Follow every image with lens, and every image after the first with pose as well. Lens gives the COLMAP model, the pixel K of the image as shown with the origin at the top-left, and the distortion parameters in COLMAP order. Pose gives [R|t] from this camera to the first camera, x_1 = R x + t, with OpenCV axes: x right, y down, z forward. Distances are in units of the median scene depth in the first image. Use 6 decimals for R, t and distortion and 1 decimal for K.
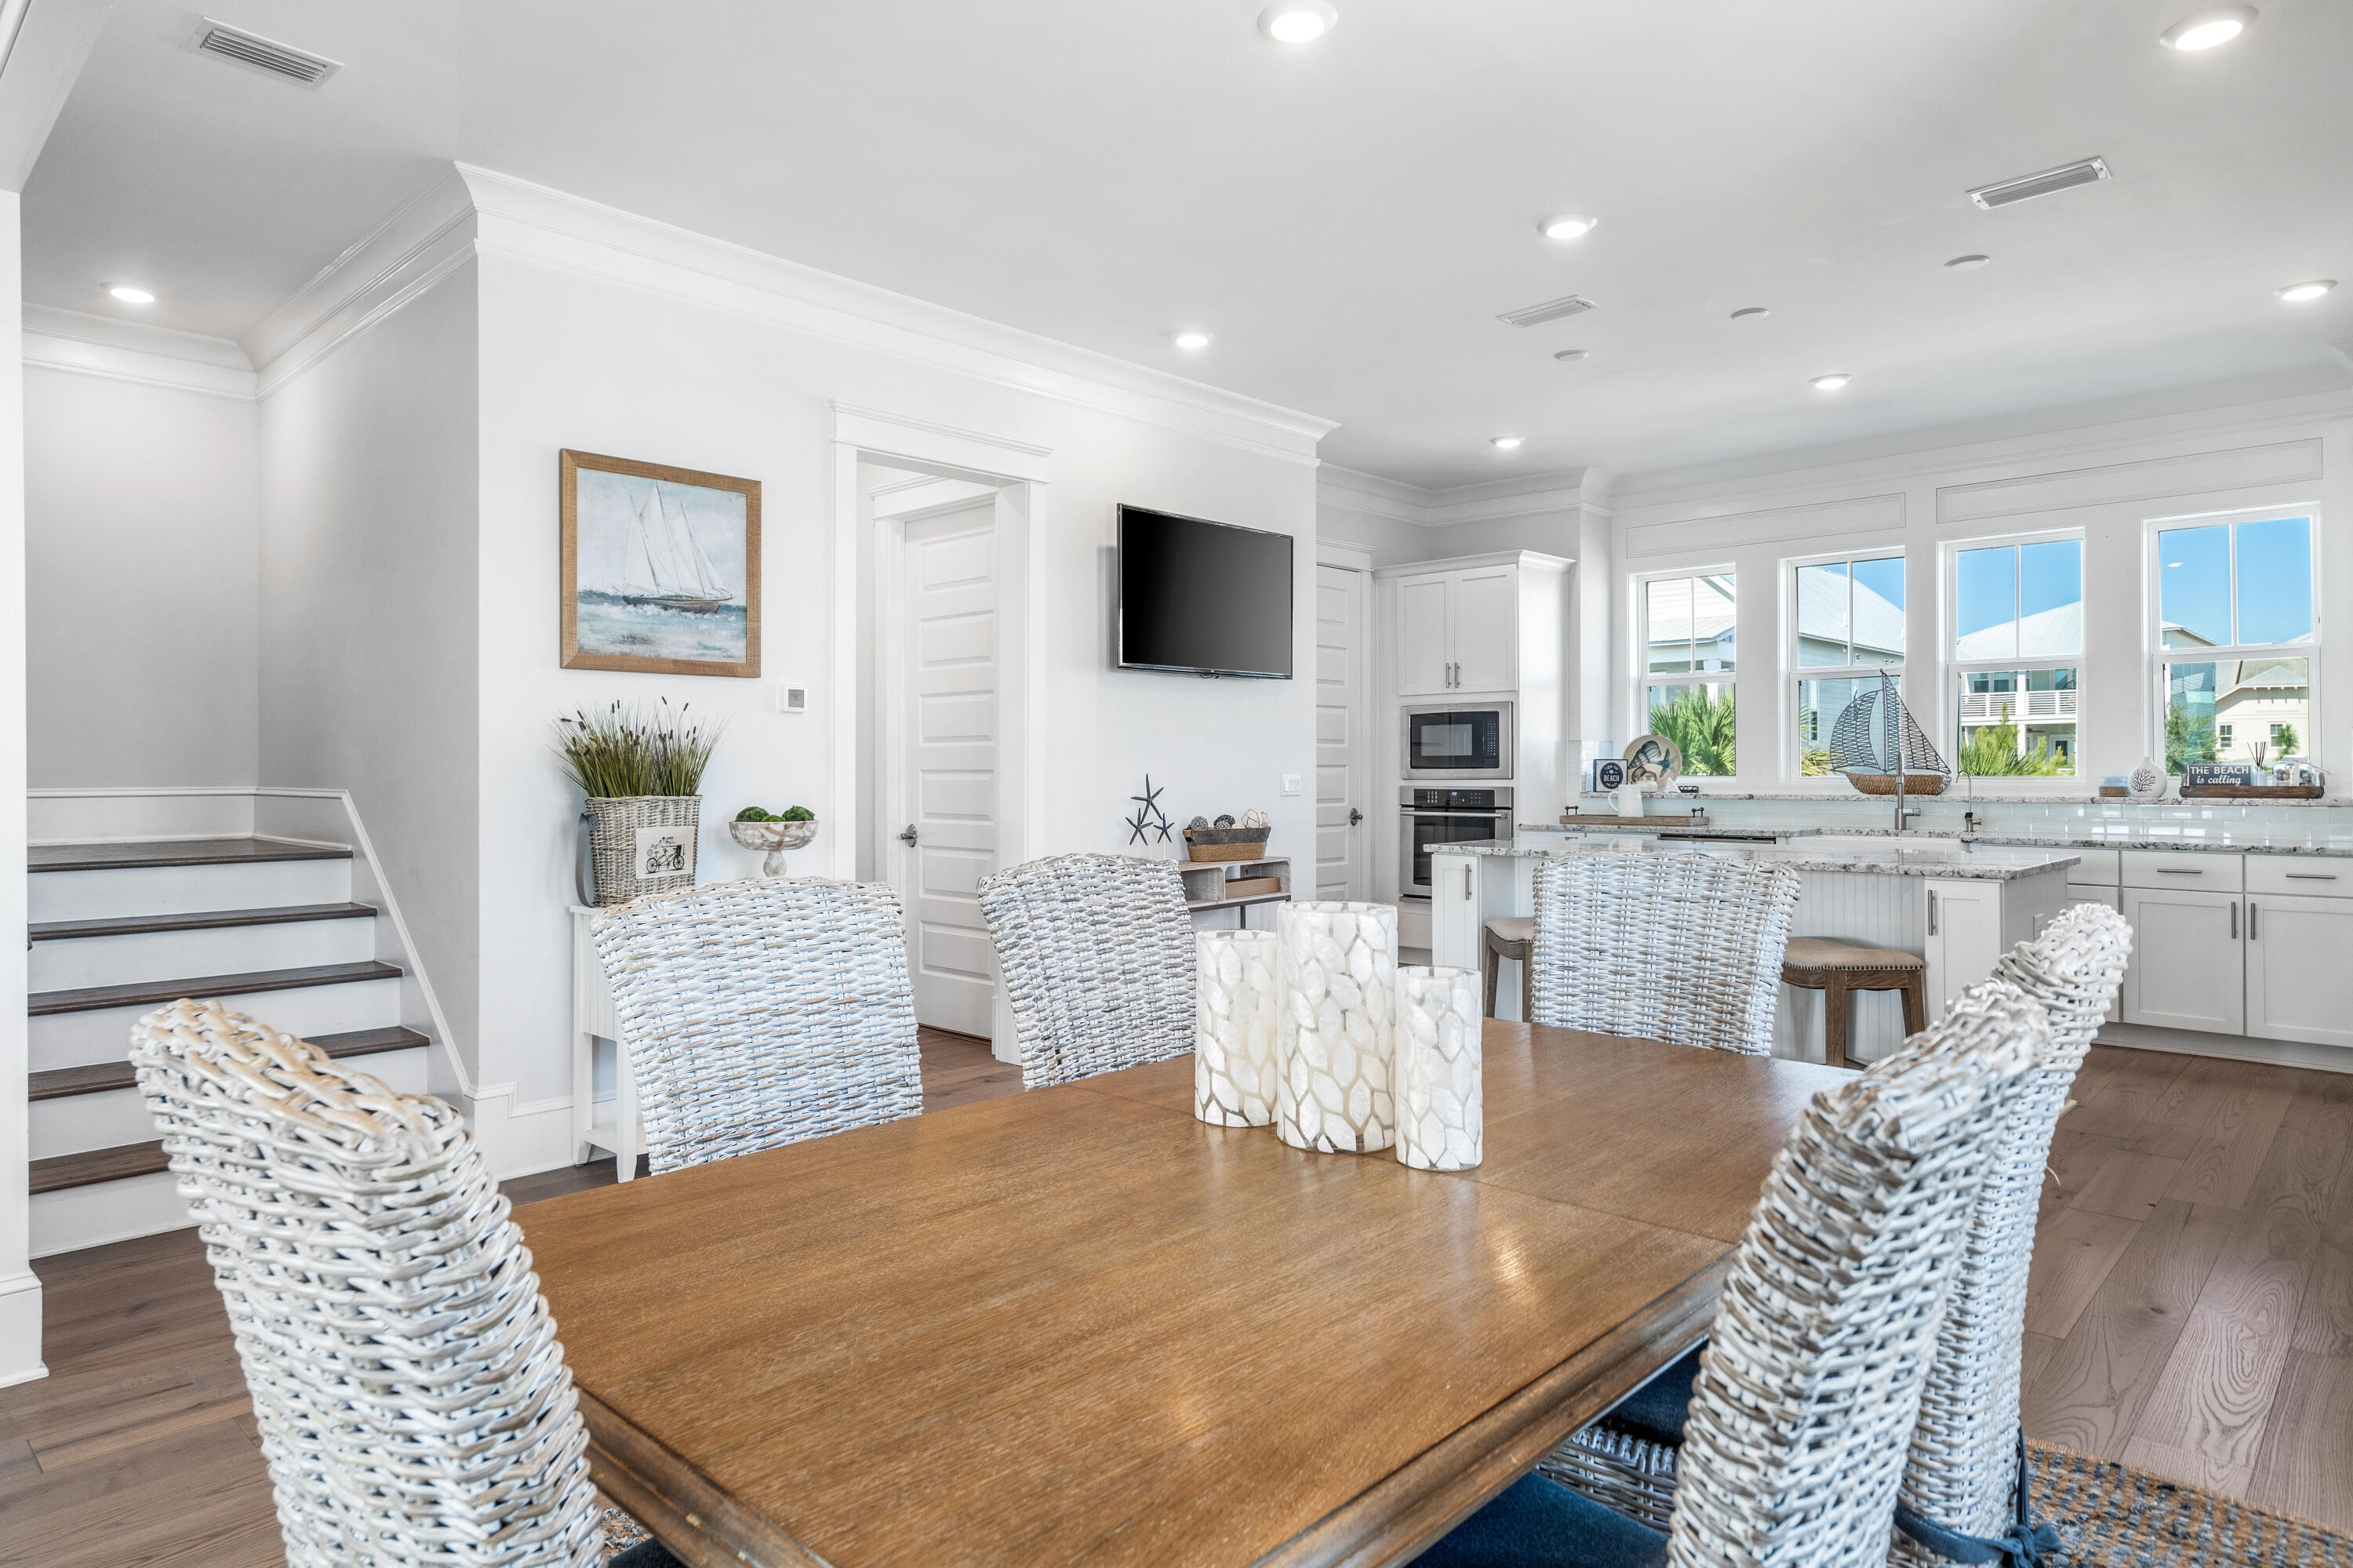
lens RADIAL K [[1375.8, 0, 1139.3], [0, 1375.8, 778.9], [0, 0, 1]] dist [-0.001619, 0.000152]
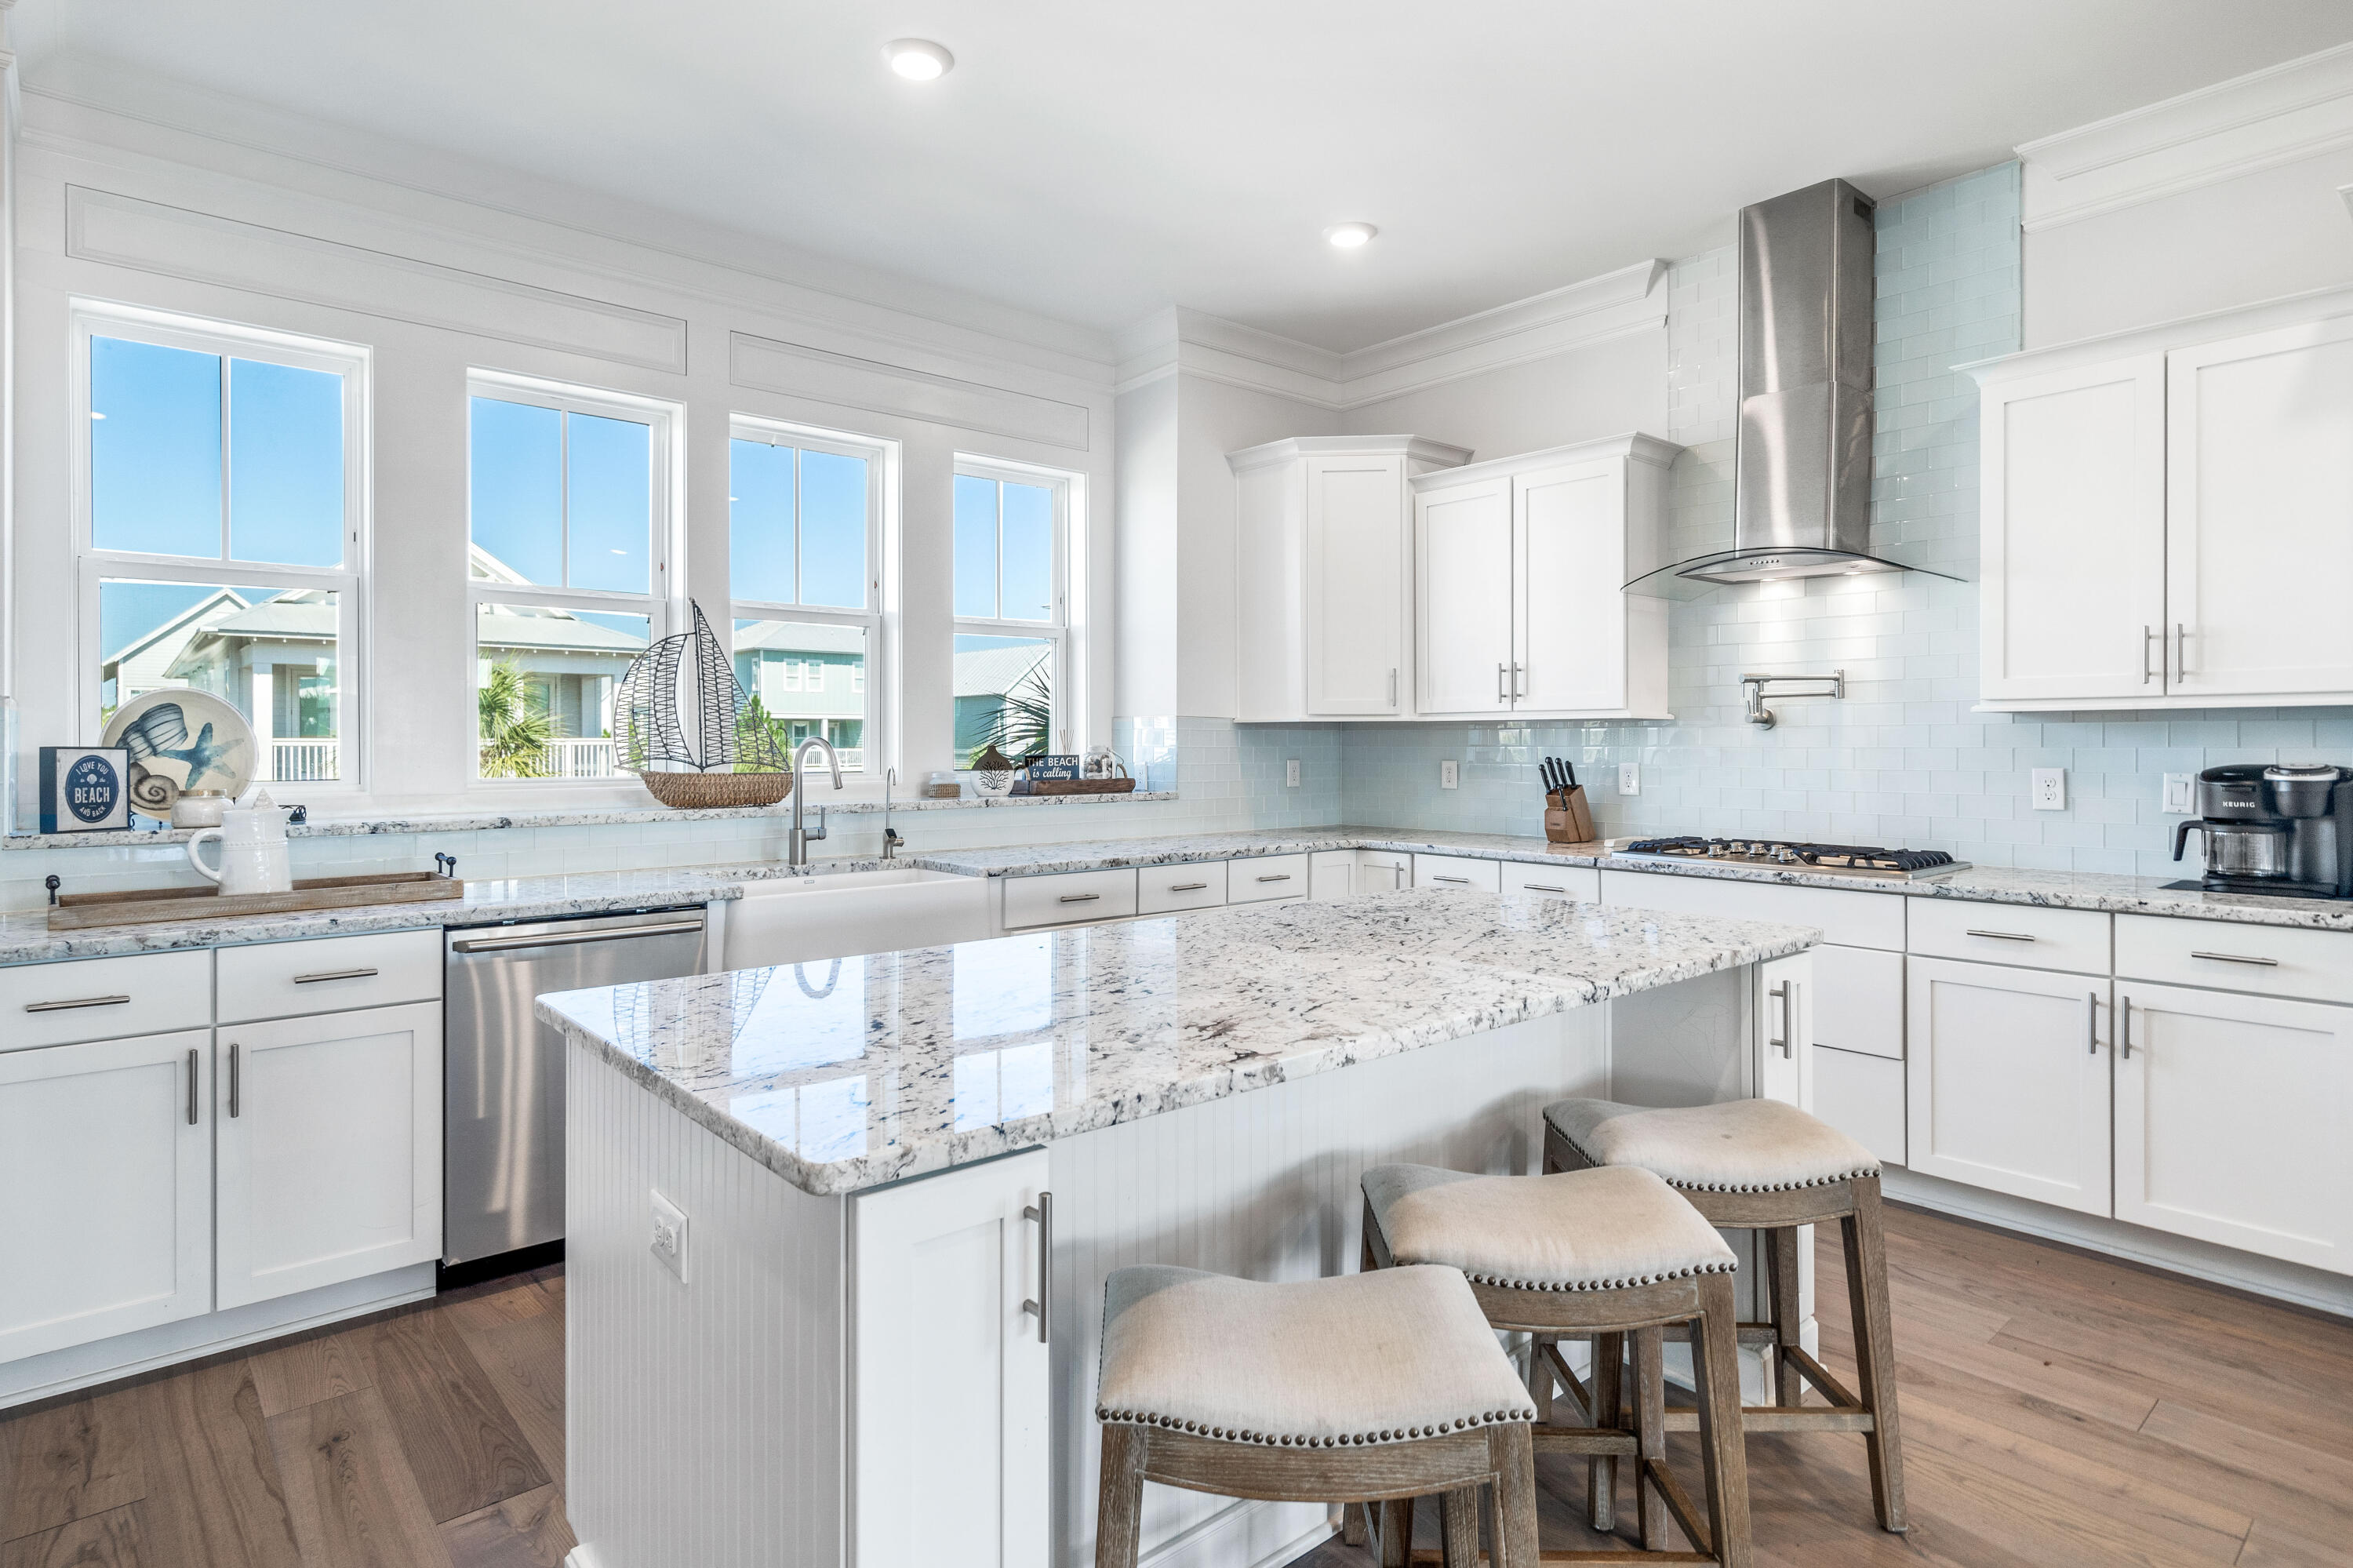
lens RADIAL K [[1231.8, 0, 1161.6], [0, 1231.8, 745.5], [0, 0, 1]] dist [0.002565, 0.000091]
pose [[0.086280, 0.000370, 0.996271, 0.023047], [0.008859, 0.999960, -0.001139, -0.016497], [-0.996232, 0.008925, 0.086273, 0.937994]]
